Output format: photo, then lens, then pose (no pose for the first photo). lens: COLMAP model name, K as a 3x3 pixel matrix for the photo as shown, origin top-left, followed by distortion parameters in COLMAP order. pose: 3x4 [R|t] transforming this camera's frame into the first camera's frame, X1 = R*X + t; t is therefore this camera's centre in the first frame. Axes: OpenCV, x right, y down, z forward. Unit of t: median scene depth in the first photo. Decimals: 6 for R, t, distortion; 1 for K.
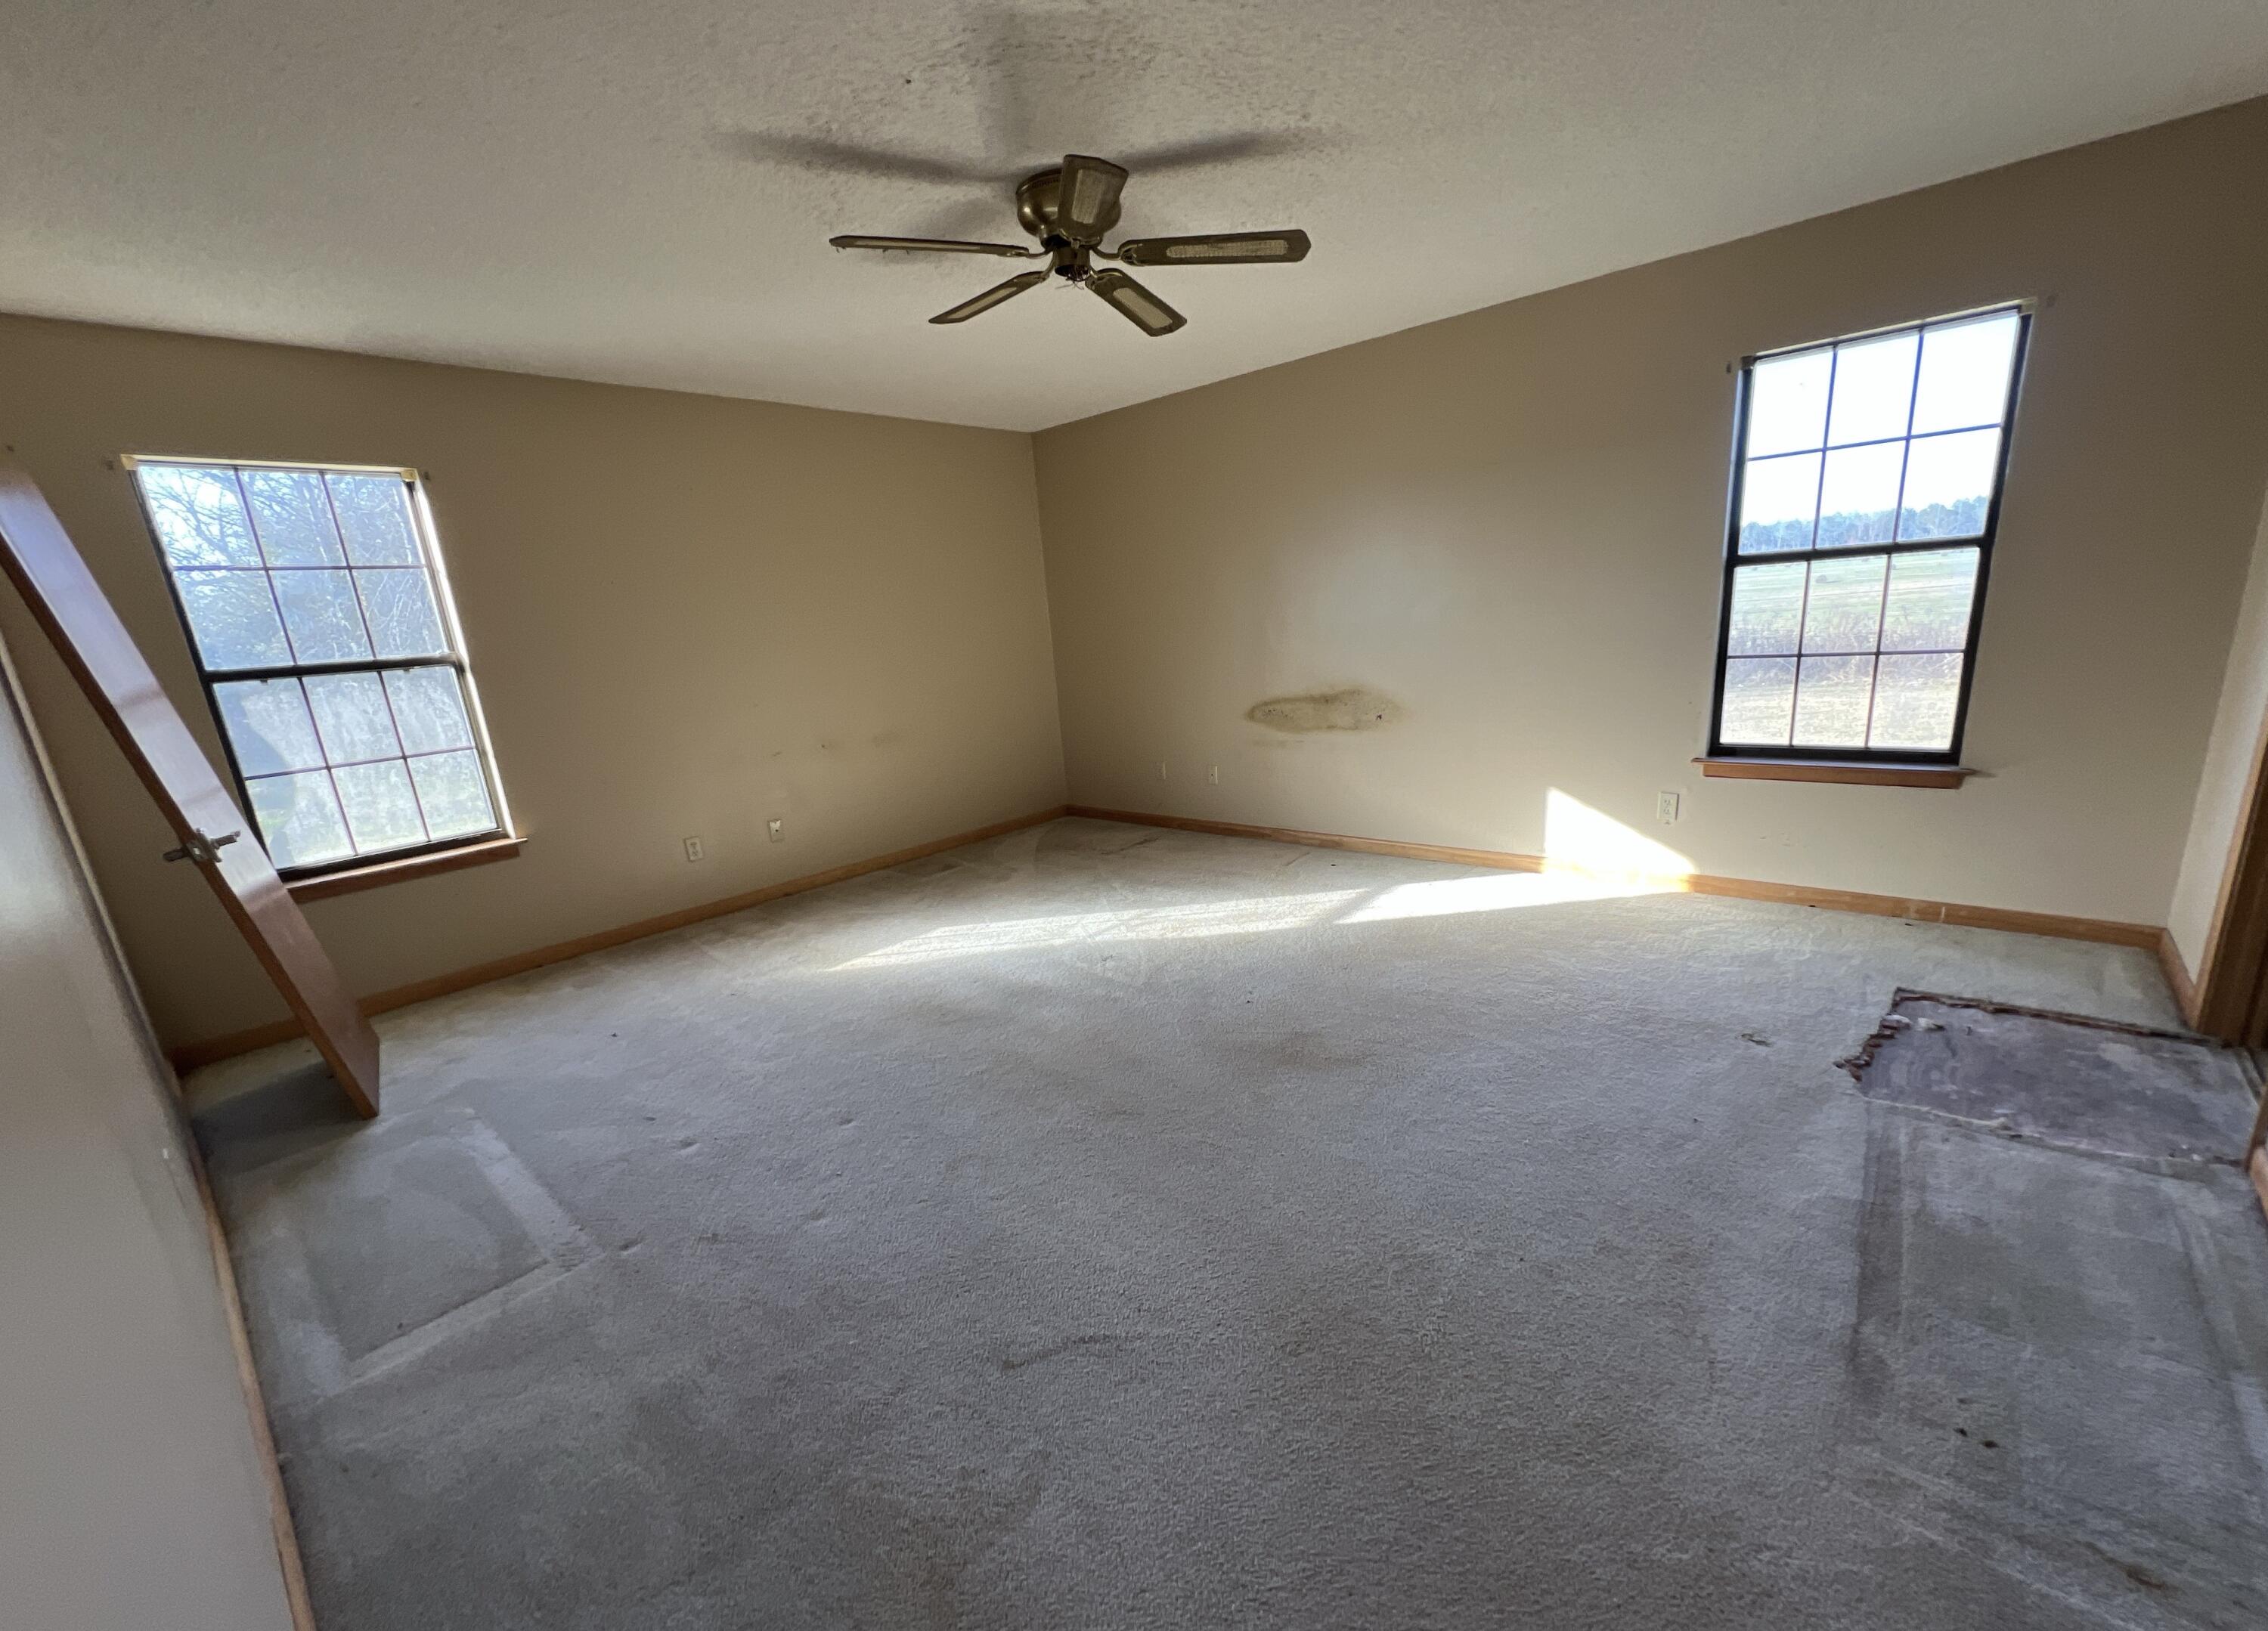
lens RADIAL K [[899.6, 0, 1138.1], [0, 899.6, 825.3], [0, 0, 1]] dist [0.001272, 0.000163]
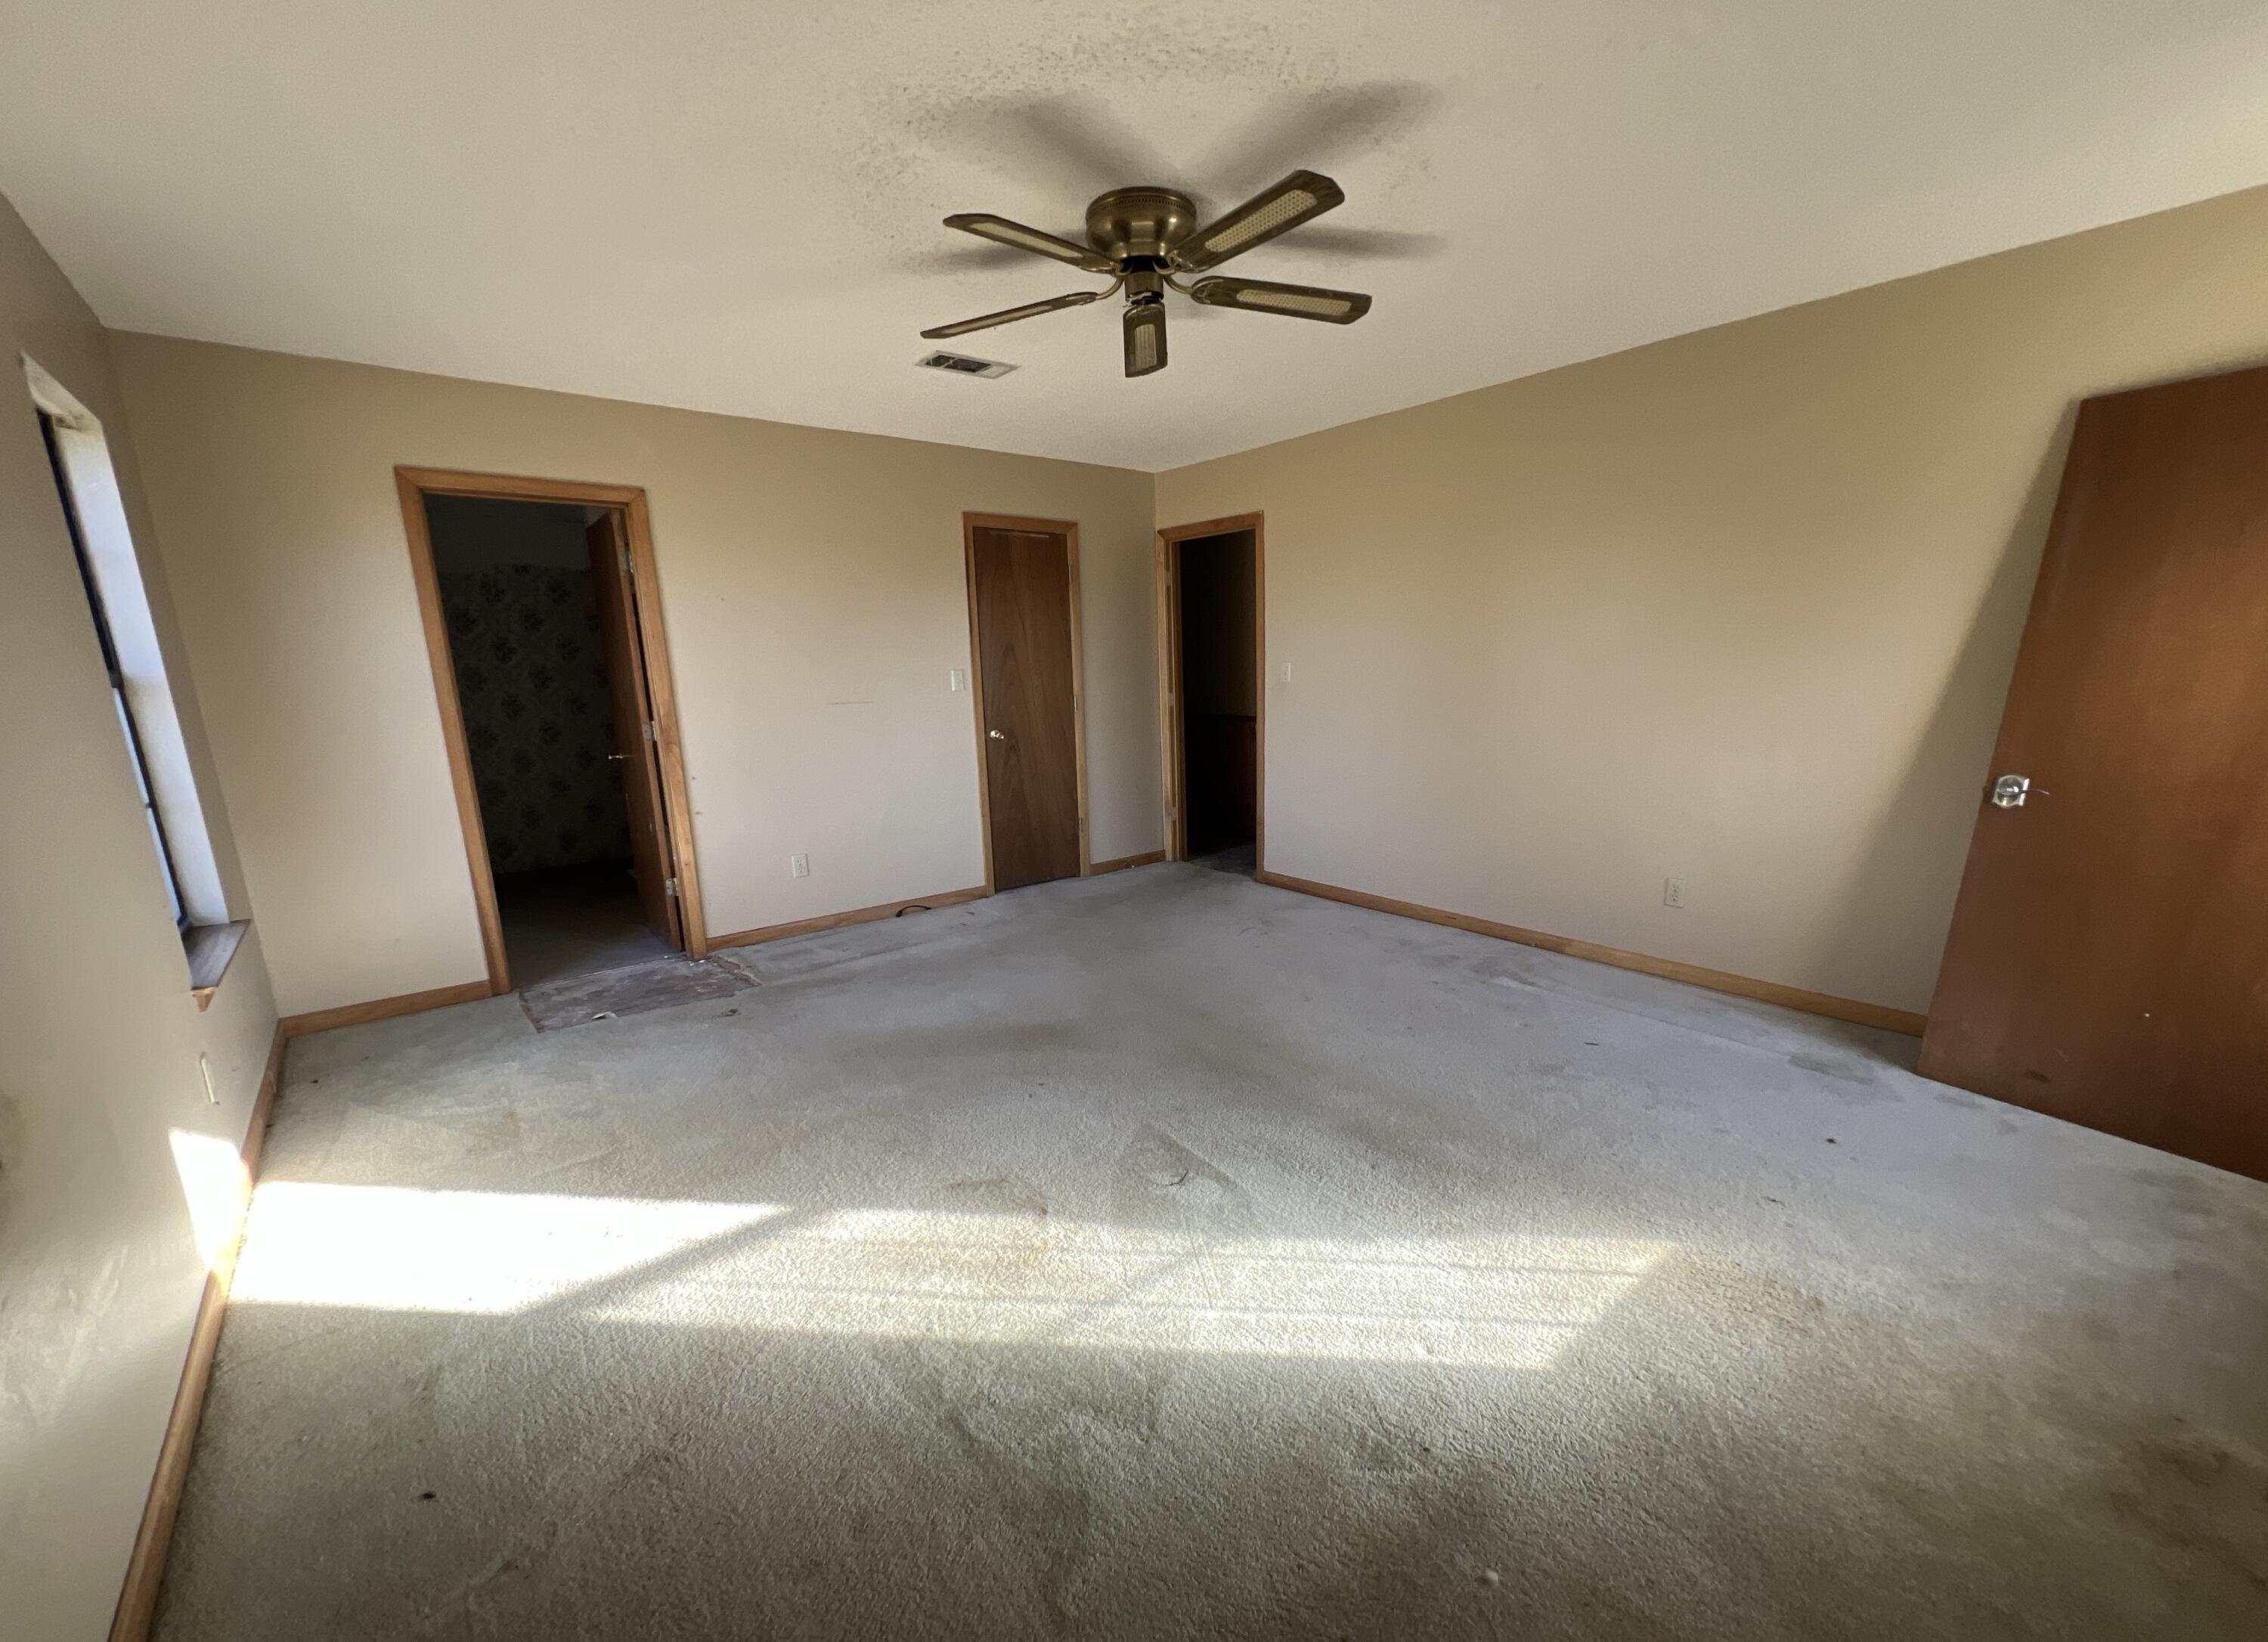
lens RADIAL K [[899.7, 0, 1131.2], [0, 899.7, 832.4], [0, 0, 1]] dist [0.001272, 0.000163]
pose [[-0.975964, 0.072912, 0.205375, -0.205749], [0.154000, 0.897531, 0.413186, -0.468019], [-0.154204, 0.434882, -0.887186, 1.945762]]
